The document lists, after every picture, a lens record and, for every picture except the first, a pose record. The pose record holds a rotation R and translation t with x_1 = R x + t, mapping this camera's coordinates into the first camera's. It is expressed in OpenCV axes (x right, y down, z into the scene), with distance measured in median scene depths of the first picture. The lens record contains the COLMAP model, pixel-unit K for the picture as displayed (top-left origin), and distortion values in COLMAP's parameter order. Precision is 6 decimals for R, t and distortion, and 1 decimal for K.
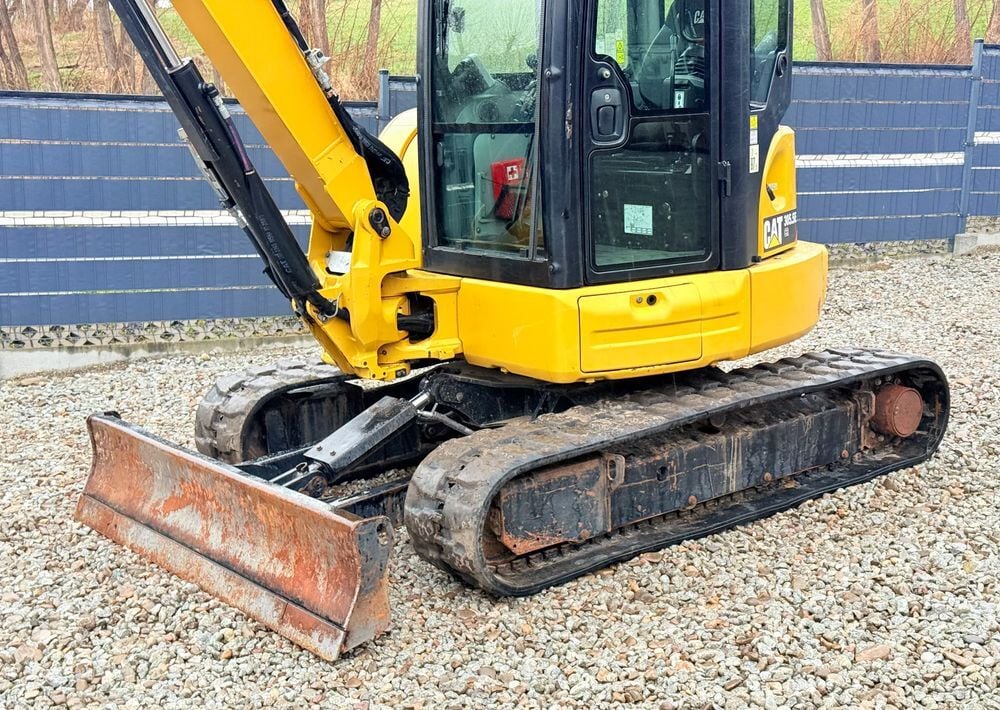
lens RADIAL K [[1383.1, 0, 514.2], [0, 1383.1, 383.2], [0, 0, 1]] dist [0.127509, 0.000000]
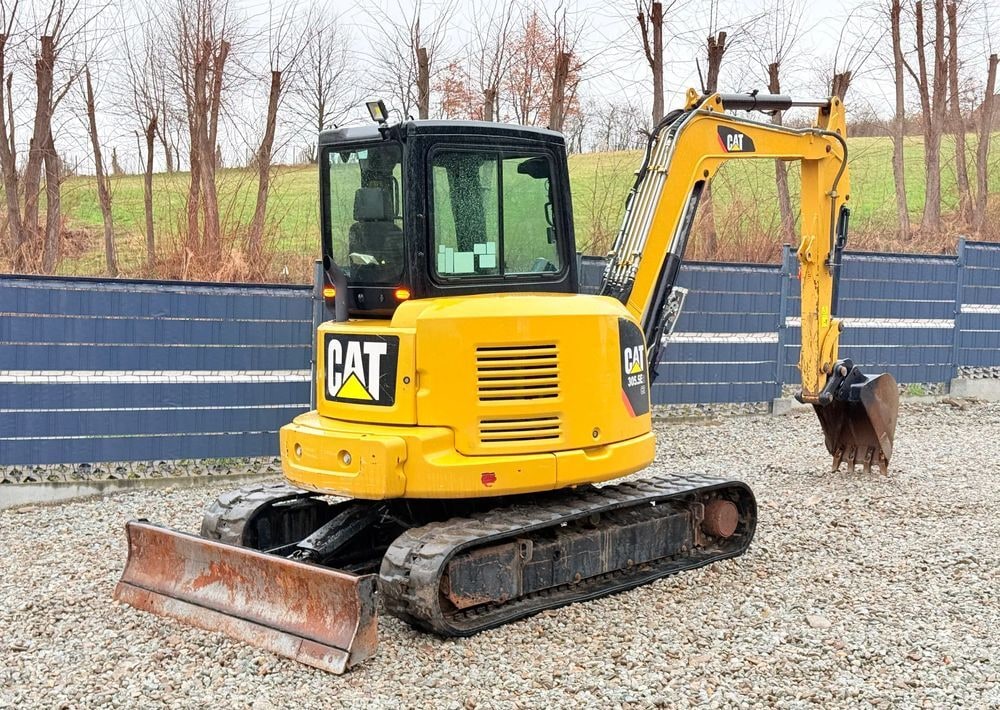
lens RADIAL K [[1383.1, 0, 511.1], [0, 1383.1, 370.7], [0, 0, 1]] dist [0.127509, 0.000000]
pose [[0.994943, 0.010505, 0.099887, -0.077227], [0.002506, 0.991609, -0.129249, 0.056748], [-0.100407, 0.128846, 0.986568, -0.385262]]
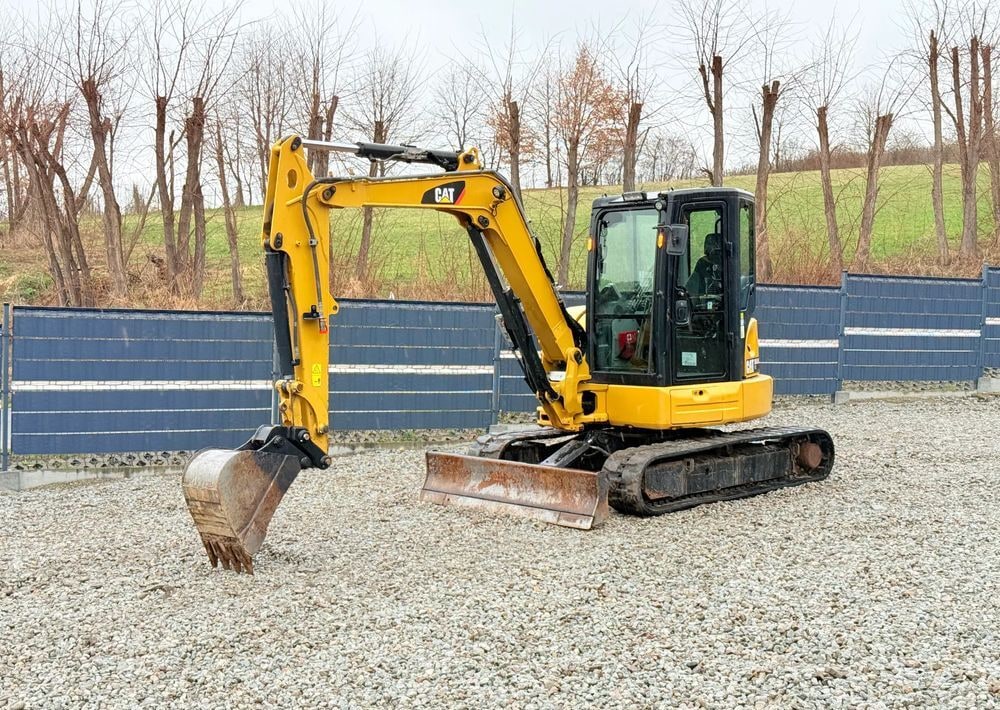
lens RADIAL K [[1383.1, 0, 498.3], [0, 1383.1, 367.1], [0, 0, 1]] dist [0.127509, 0.000000]
pose [[0.997958, 0.009628, 0.063137, -0.340226], [0.000018, 0.988531, -0.151018, 0.218421], [-0.063867, 0.150710, 0.986513, -1.097751]]
